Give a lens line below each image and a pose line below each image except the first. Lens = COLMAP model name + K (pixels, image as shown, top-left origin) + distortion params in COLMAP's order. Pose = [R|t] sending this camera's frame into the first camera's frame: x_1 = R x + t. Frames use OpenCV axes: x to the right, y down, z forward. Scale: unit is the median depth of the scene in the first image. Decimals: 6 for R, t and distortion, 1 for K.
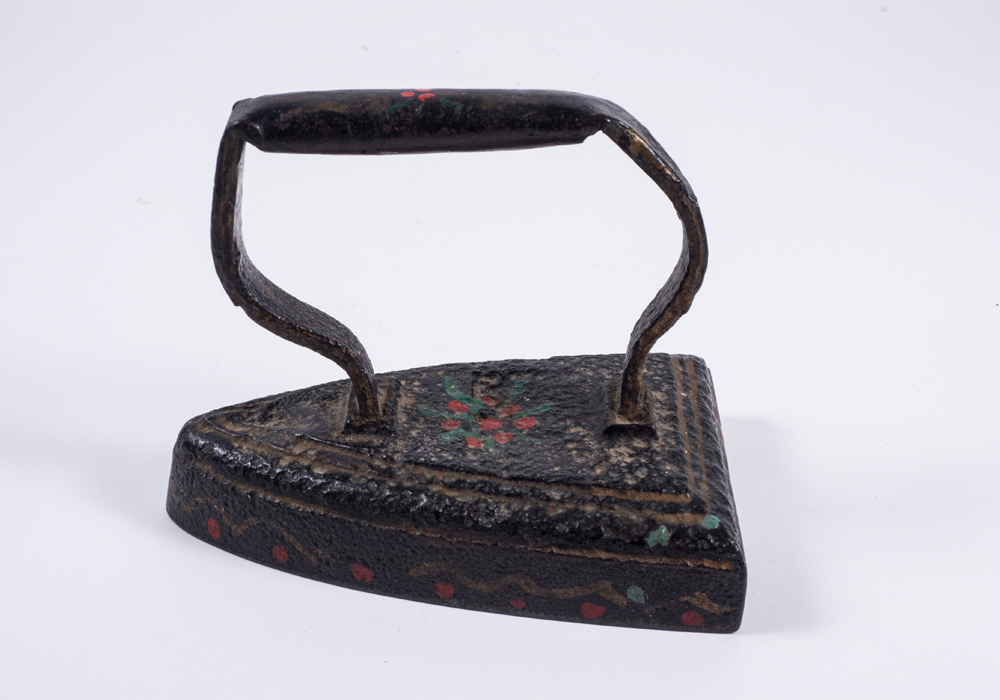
lens RADIAL K [[1509.2, 0, 496.9], [0, 1509.2, 349.5], [0, 0, 1]] dist [-0.010211, 0.000000]
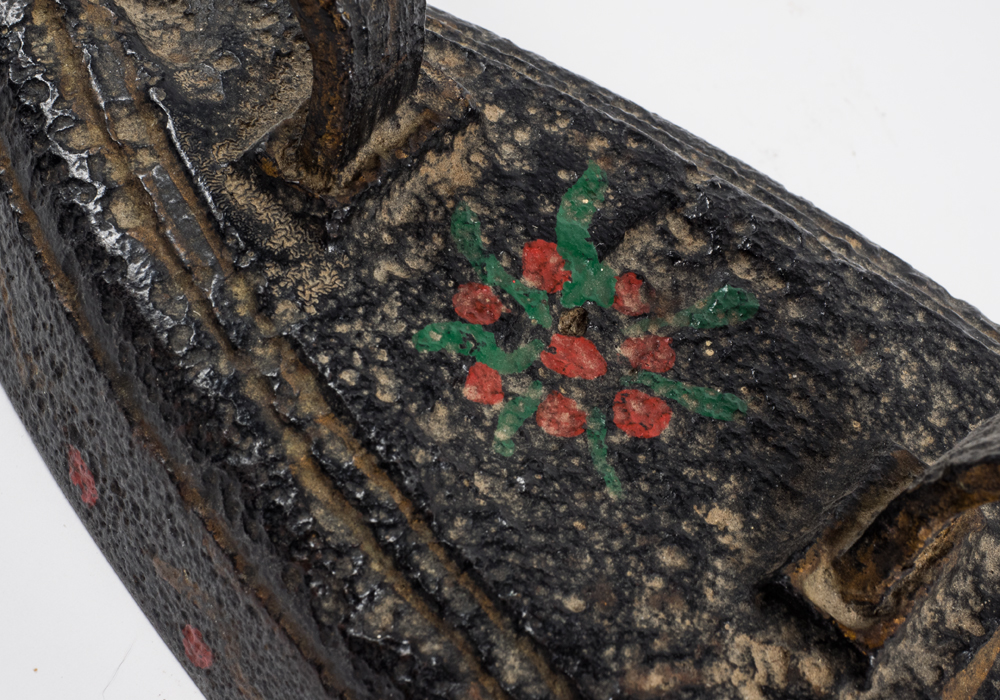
lens RADIAL K [[2551.2, 0, 502.0], [0, 2551.2, 352.3], [0, 0, 1]] dist [-0.027323, 0.000000]
pose [[0.781493, 0.604523, -0.154339, 0.083250], [-0.518849, 0.767077, 0.377346, -0.192691], [0.346504, -0.214814, 0.913121, 0.414550]]
